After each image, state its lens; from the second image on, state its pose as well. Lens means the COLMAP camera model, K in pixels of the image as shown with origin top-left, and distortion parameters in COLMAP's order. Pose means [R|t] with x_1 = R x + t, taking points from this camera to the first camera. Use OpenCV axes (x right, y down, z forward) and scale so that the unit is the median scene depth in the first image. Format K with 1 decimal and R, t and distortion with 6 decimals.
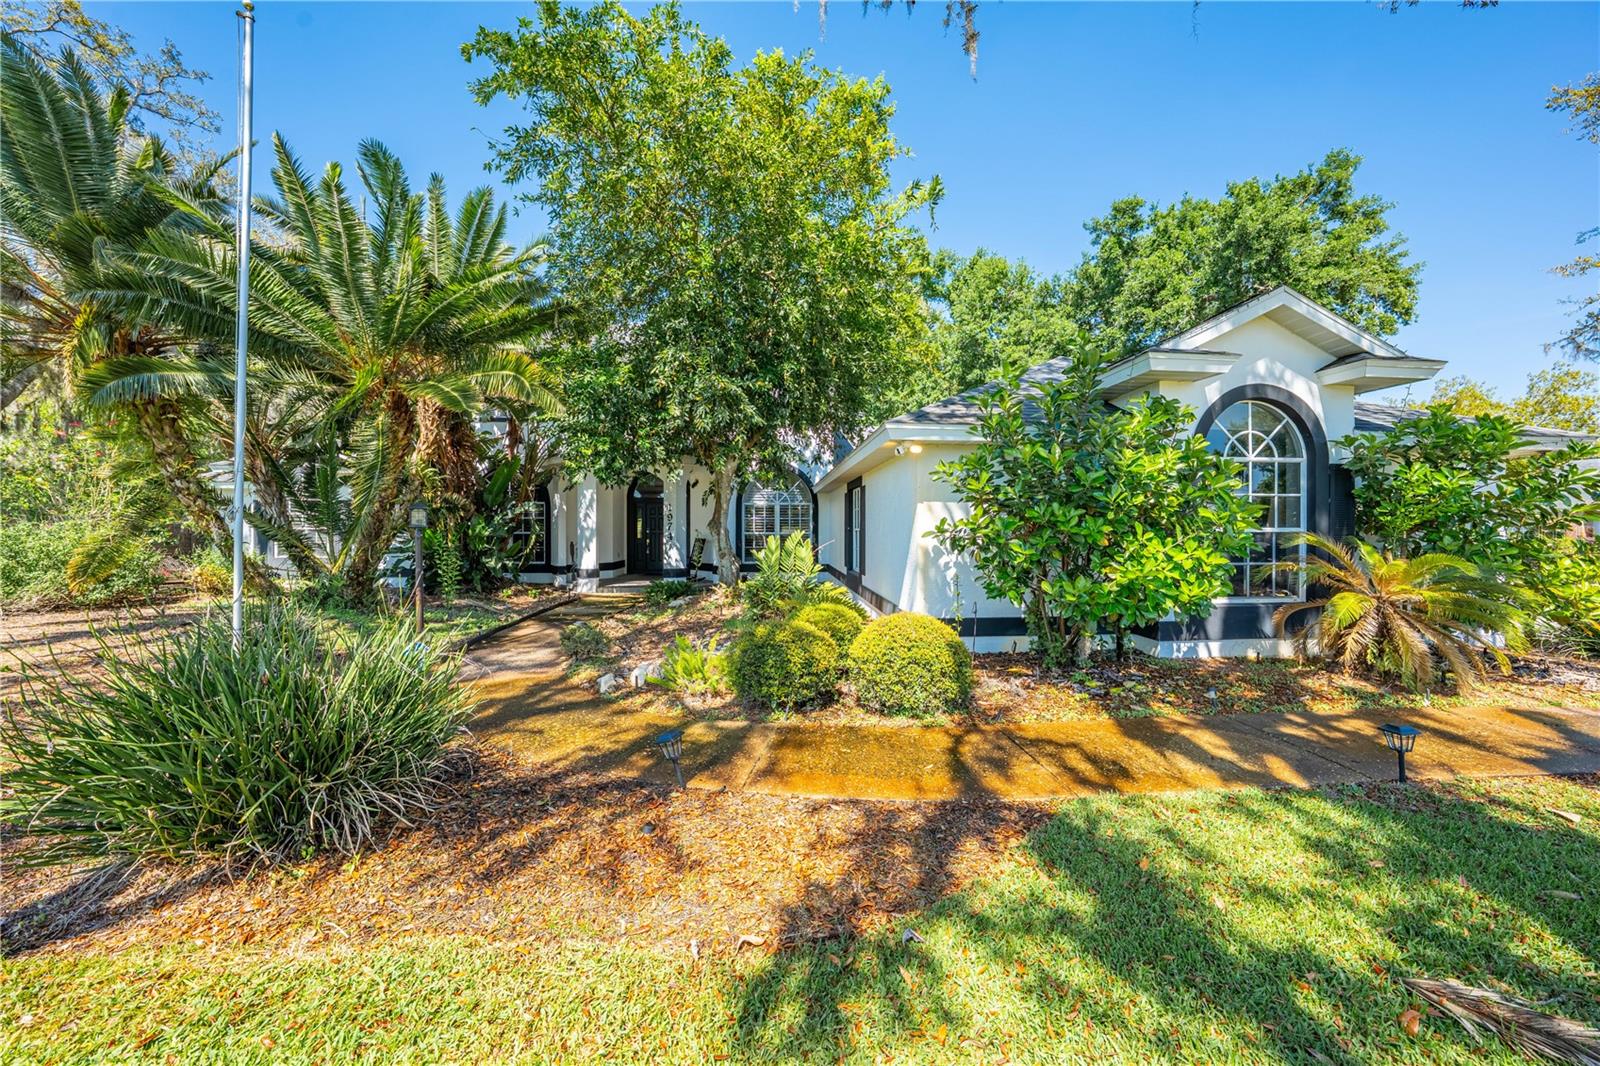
lens RADIAL K [[558.7, 0, 797.7], [0, 558.7, 530.8], [0, 0, 1]] dist [-0.000390, -0.000011]
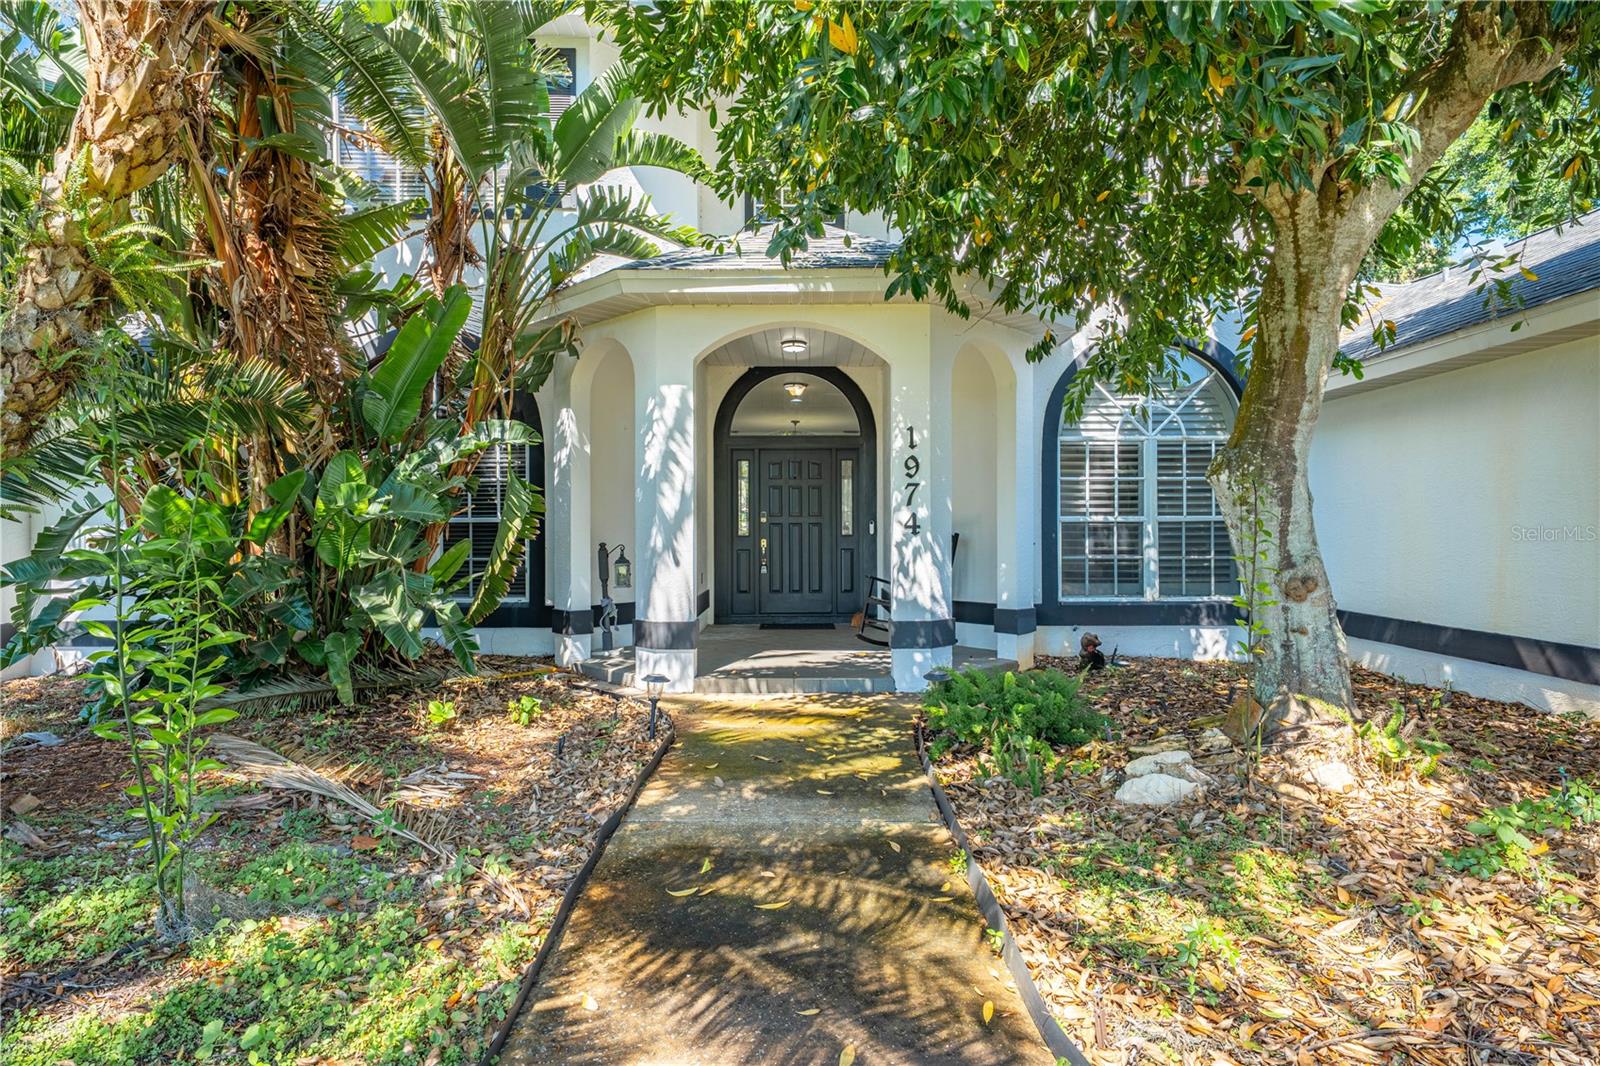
lens RADIAL K [[835.4, 0, 800.9], [0, 835.4, 539.5], [0, 0, 1]] dist [0.005103, 0.001328]
pose [[0.999031, -0.002516, -0.043931, -0.271208], [0.002722, 0.999986, 0.004615, 0.016877], [0.043918, -0.004730, 0.999024, 0.495569]]
